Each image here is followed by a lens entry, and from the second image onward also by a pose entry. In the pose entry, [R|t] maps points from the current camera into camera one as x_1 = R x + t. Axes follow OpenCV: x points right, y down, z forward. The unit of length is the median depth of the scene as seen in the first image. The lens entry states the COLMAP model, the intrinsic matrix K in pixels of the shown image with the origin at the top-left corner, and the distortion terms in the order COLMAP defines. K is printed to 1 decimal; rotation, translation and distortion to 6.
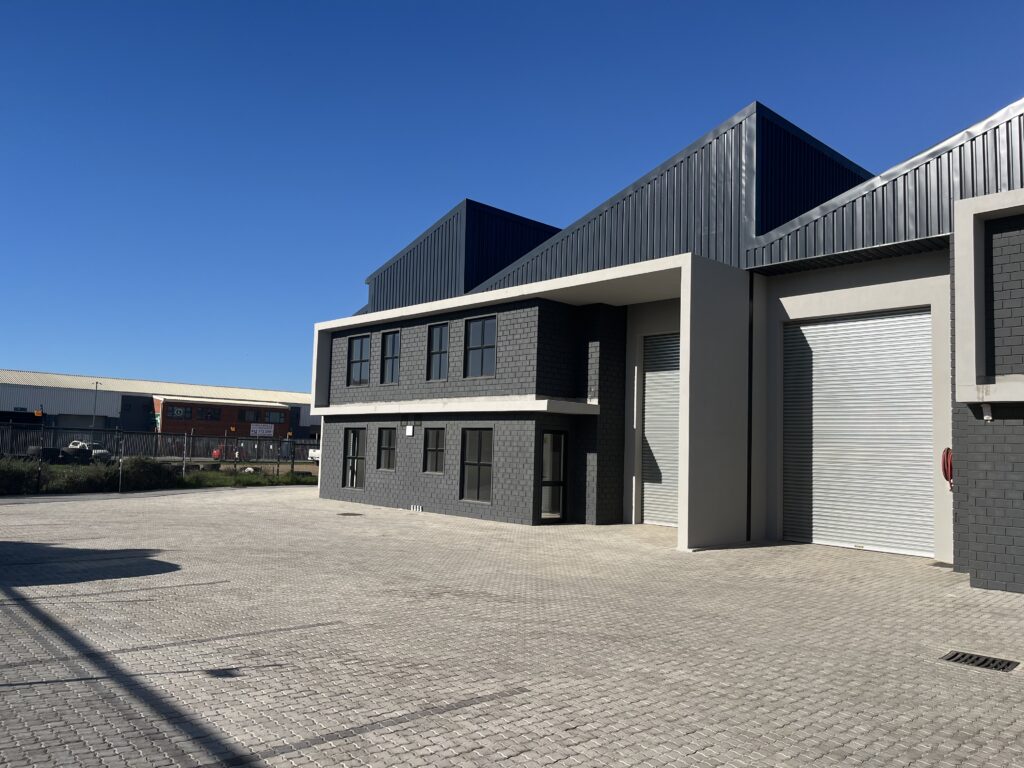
lens RADIAL K [[777.6, 0, 516.3], [0, 777.6, 380.9], [0, 0, 1]] dist [0.030162, -0.048186]
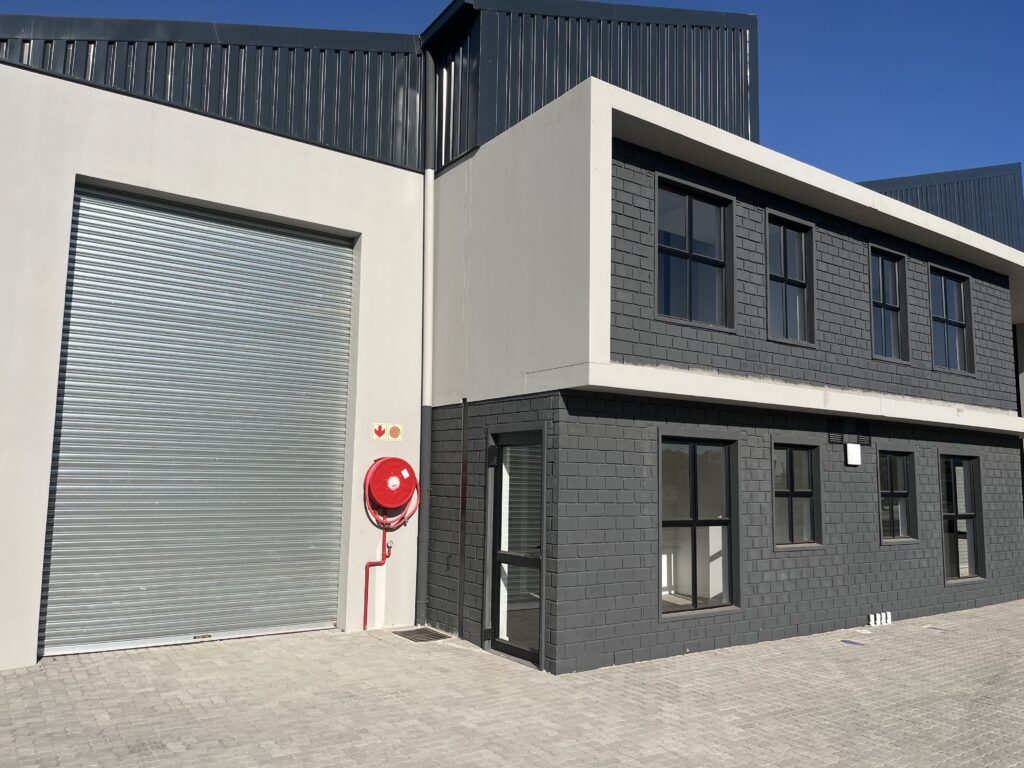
lens RADIAL K [[777.6, 0, 489.0], [0, 777.6, 362.8], [0, 0, 1]] dist [0.030162, -0.048186]
pose [[0.151541, 0.100497, 0.983329, -0.681307], [-0.113519, 0.990005, -0.083685, 0.078814], [-0.981911, -0.098945, 0.161435, 1.226950]]
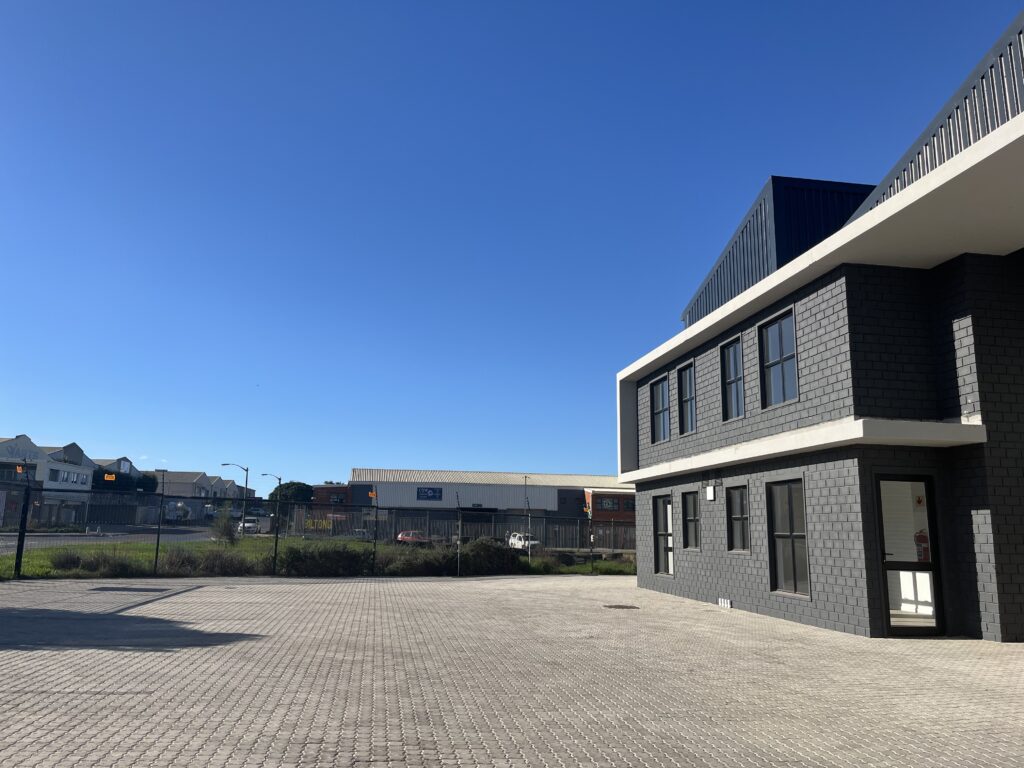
lens RADIAL K [[777.6, 0, 485.3], [0, 777.6, 383.4], [0, 0, 1]] dist [0.030162, -0.048186]
pose [[0.814484, -0.122844, -0.567032, 0.125672], [0.055223, 0.989305, -0.135005, 0.052692], [0.577553, 0.078646, 0.812556, 0.298433]]
